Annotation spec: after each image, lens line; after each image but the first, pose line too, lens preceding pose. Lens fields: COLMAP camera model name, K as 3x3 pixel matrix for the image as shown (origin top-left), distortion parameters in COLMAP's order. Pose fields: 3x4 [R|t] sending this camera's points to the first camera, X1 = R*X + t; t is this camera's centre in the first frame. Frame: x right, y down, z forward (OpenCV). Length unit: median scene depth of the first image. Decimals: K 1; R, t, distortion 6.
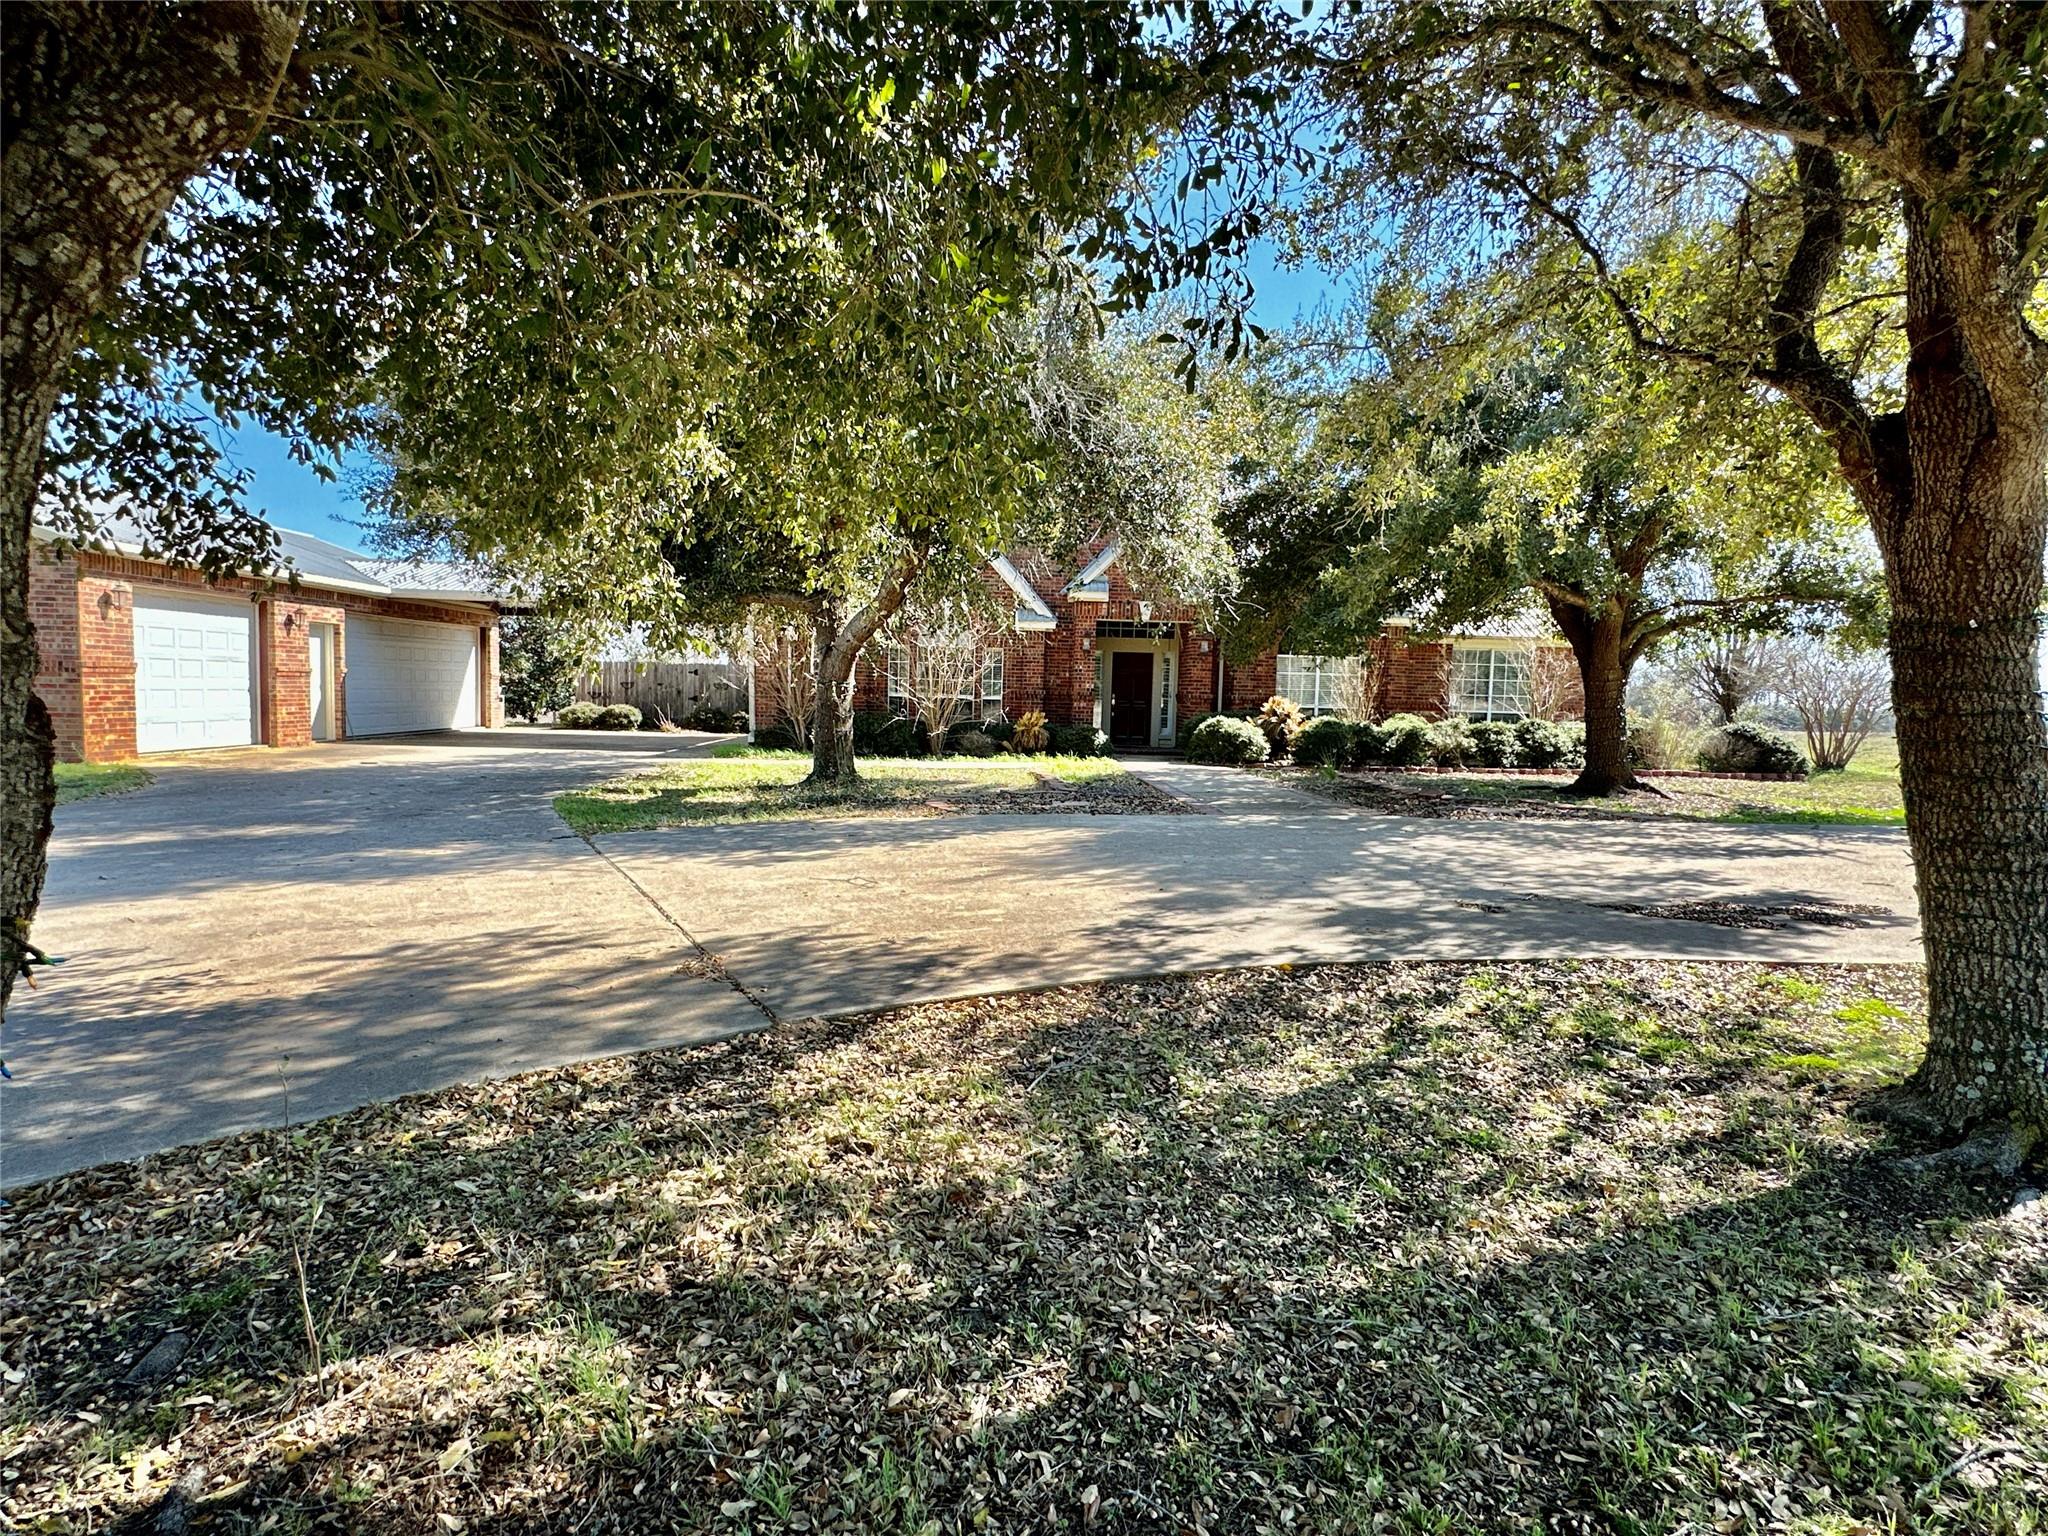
lens RADIAL K [[1081.3, 0, 1024.0], [0, 1081.3, 768.0], [0, 0, 1]] dist [-0.002076, 0.000202]
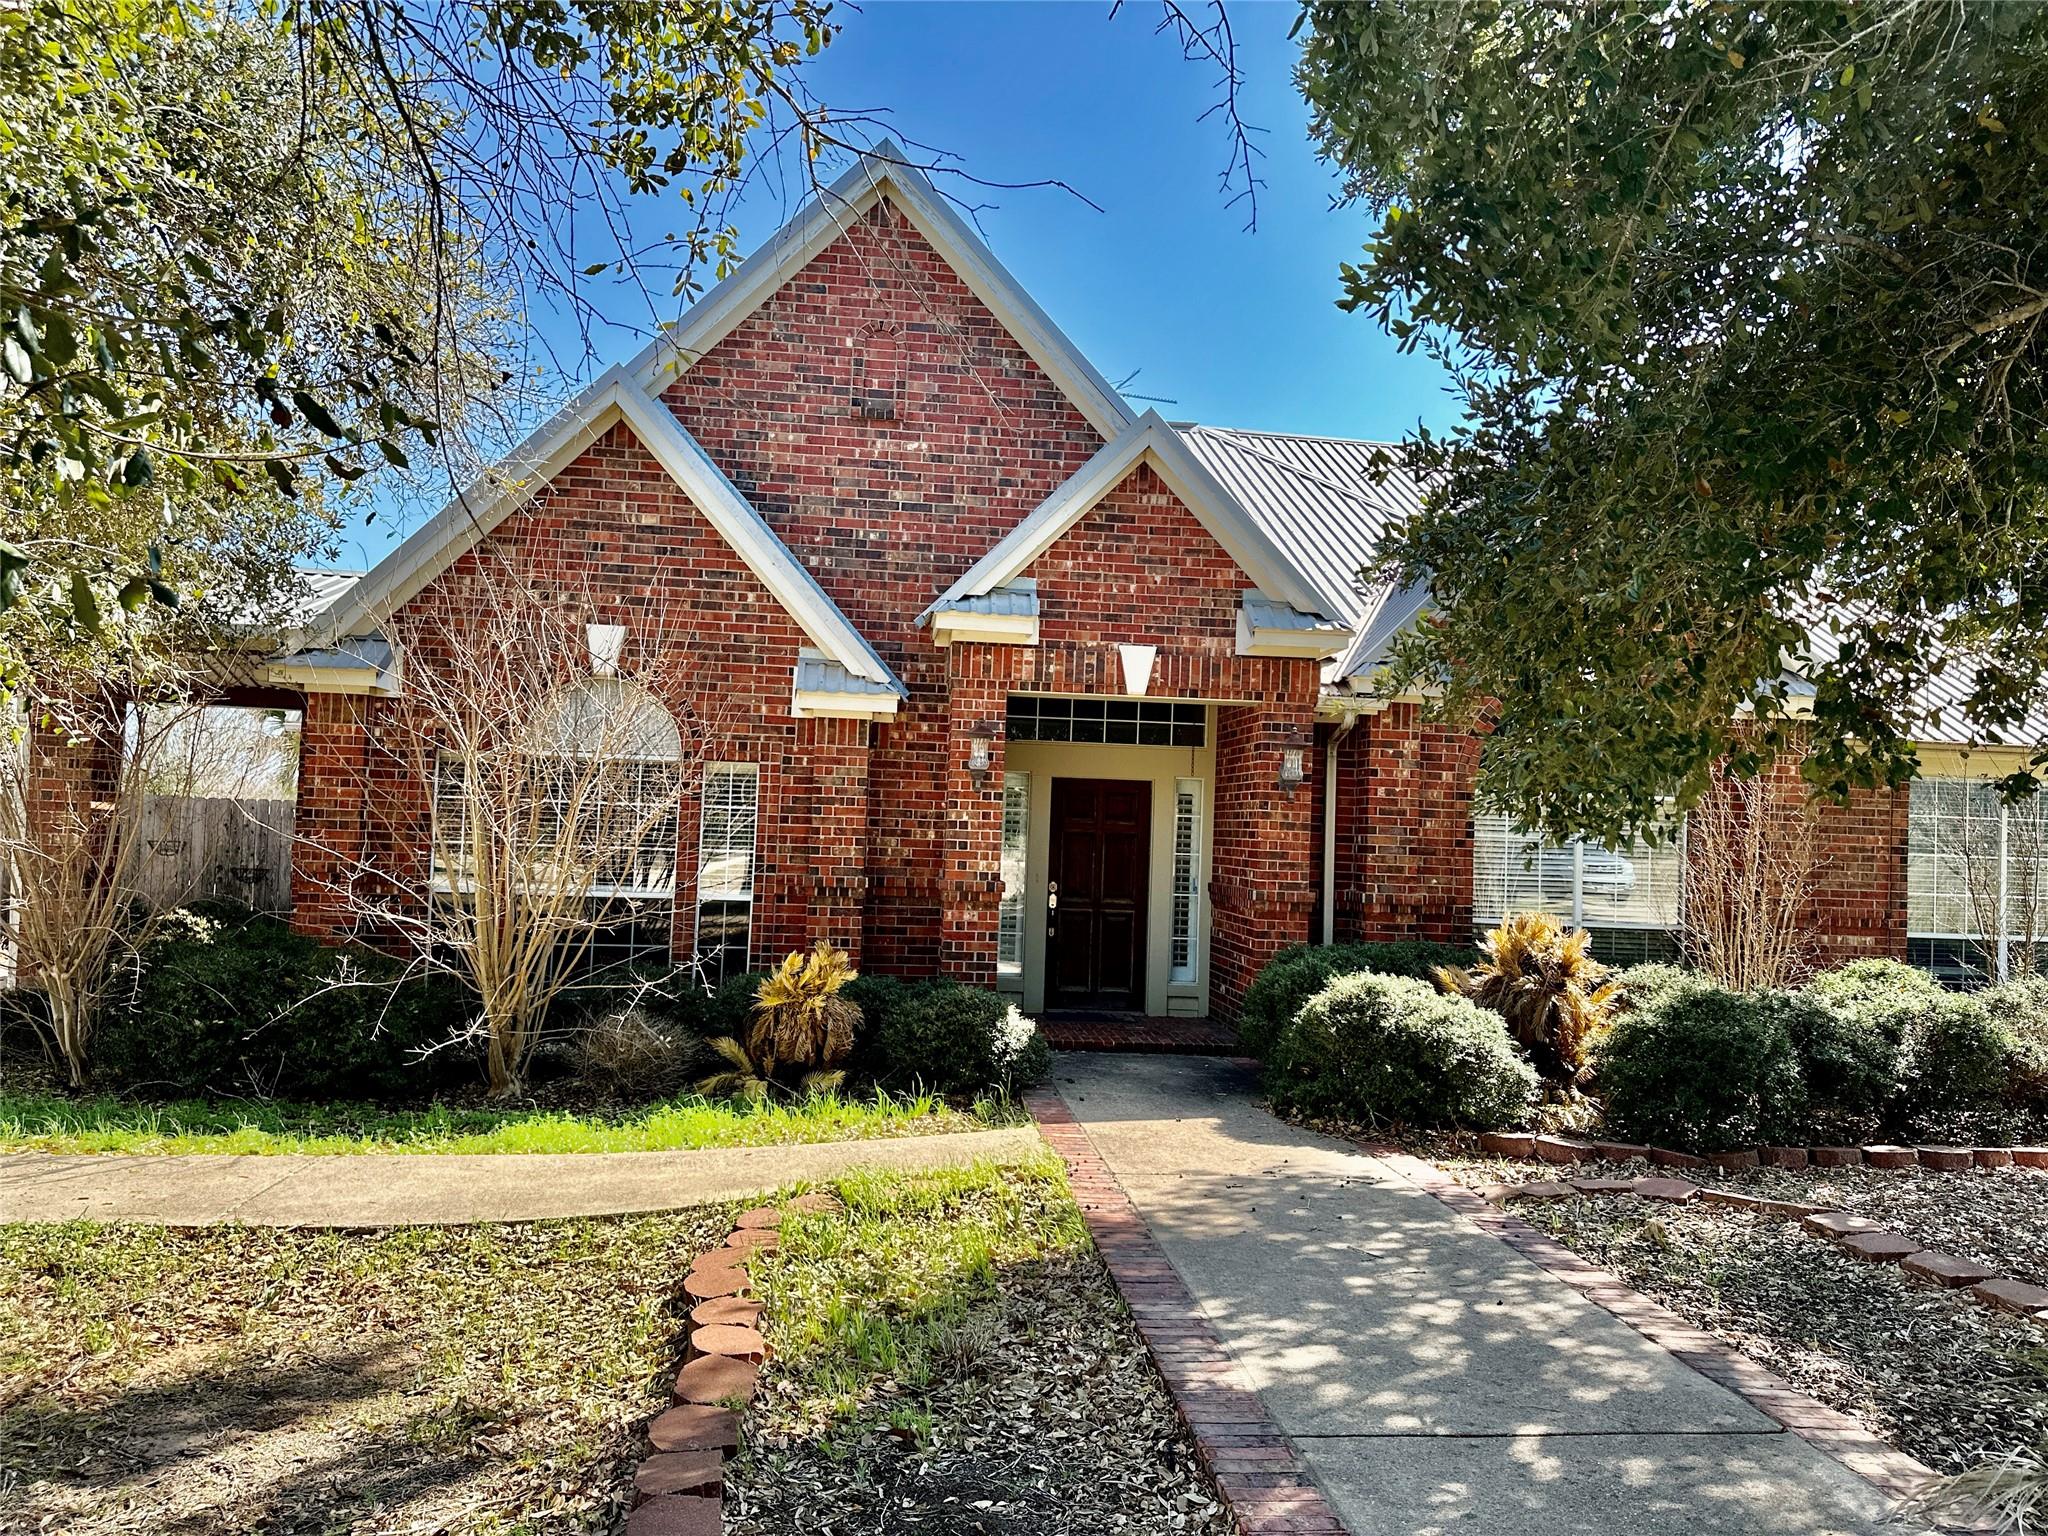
lens RADIAL K [[1451.7, 0, 1016.6], [0, 1451.7, 776.9], [0, 0, 1]] dist [0.123859, -0.179122]
pose [[0.998291, 0.009813, 0.057616, 0.046017], [-0.003747, 0.994523, -0.104452, -0.060487], [-0.058326, 0.104057, 0.992860, 0.554085]]
